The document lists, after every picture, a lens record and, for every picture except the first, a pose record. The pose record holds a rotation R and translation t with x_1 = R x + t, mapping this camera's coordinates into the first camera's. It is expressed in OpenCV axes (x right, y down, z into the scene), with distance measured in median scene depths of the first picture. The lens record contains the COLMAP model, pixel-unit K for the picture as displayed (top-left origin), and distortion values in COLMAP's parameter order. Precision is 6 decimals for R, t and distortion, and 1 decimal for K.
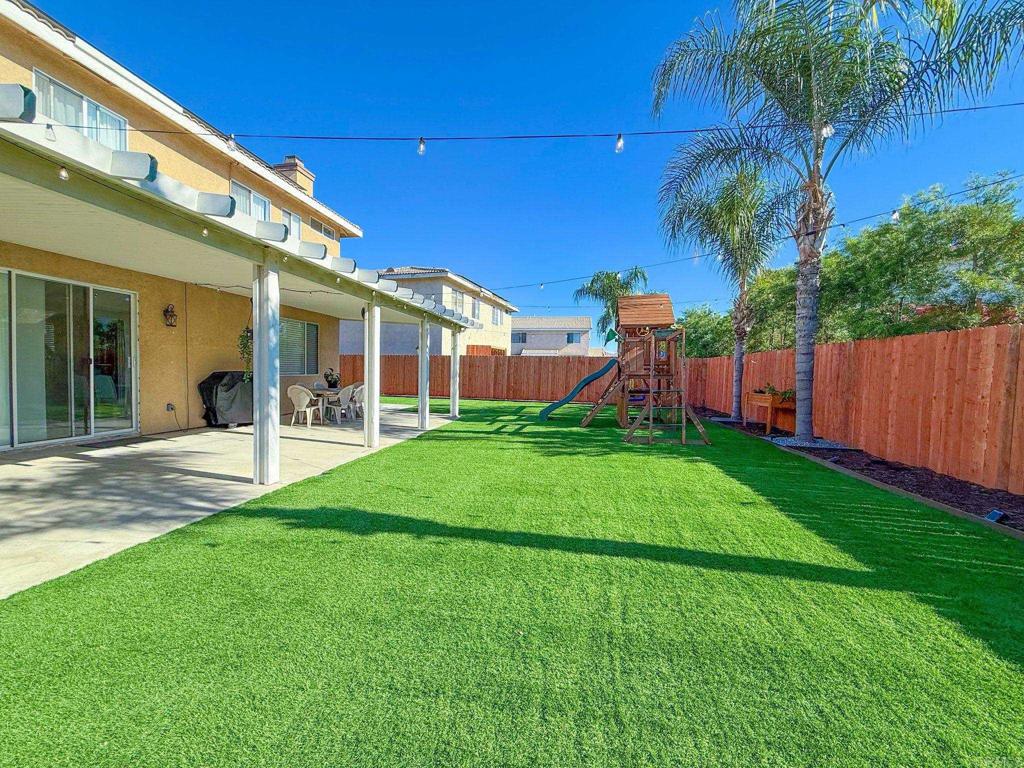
lens RADIAL K [[406.1, 0, 508.0], [0, 406.1, 384.3], [0, 0, 1]] dist [0.000734, 0.000010]
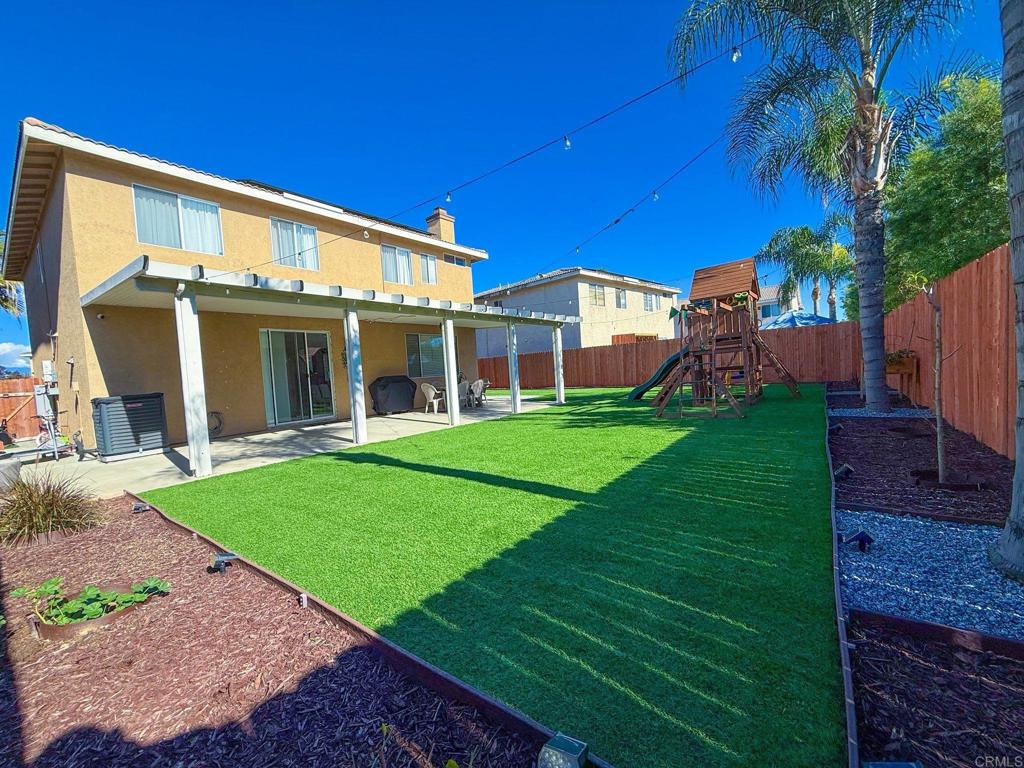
lens RADIAL K [[406.1, 0, 508.0], [0, 406.1, 384.3], [0, 0, 1]] dist [0.000734, 0.000010]
pose [[0.877948, -0.060801, -0.474879, 0.369253], [0.067074, 0.997741, -0.003740, 0.029666], [0.474033, -0.028568, 0.880043, -0.071938]]
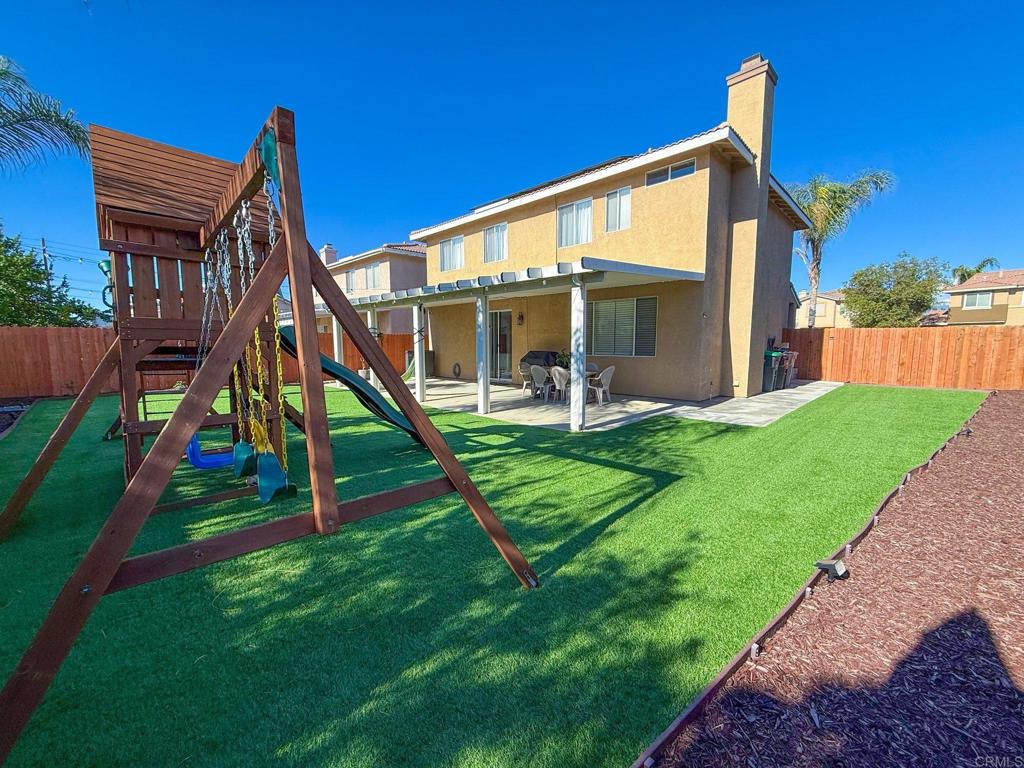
lens RADIAL K [[407.5, 0, 509.5], [0, 407.5, 384.1], [0, 0, 1]] dist [0.000055, -0.000032]
pose [[-0.579809, 0.074046, -0.811381, 0.544188], [-0.032944, 0.992917, 0.114155, -0.073631], [0.814086, 0.092918, -0.573262, 1.685562]]
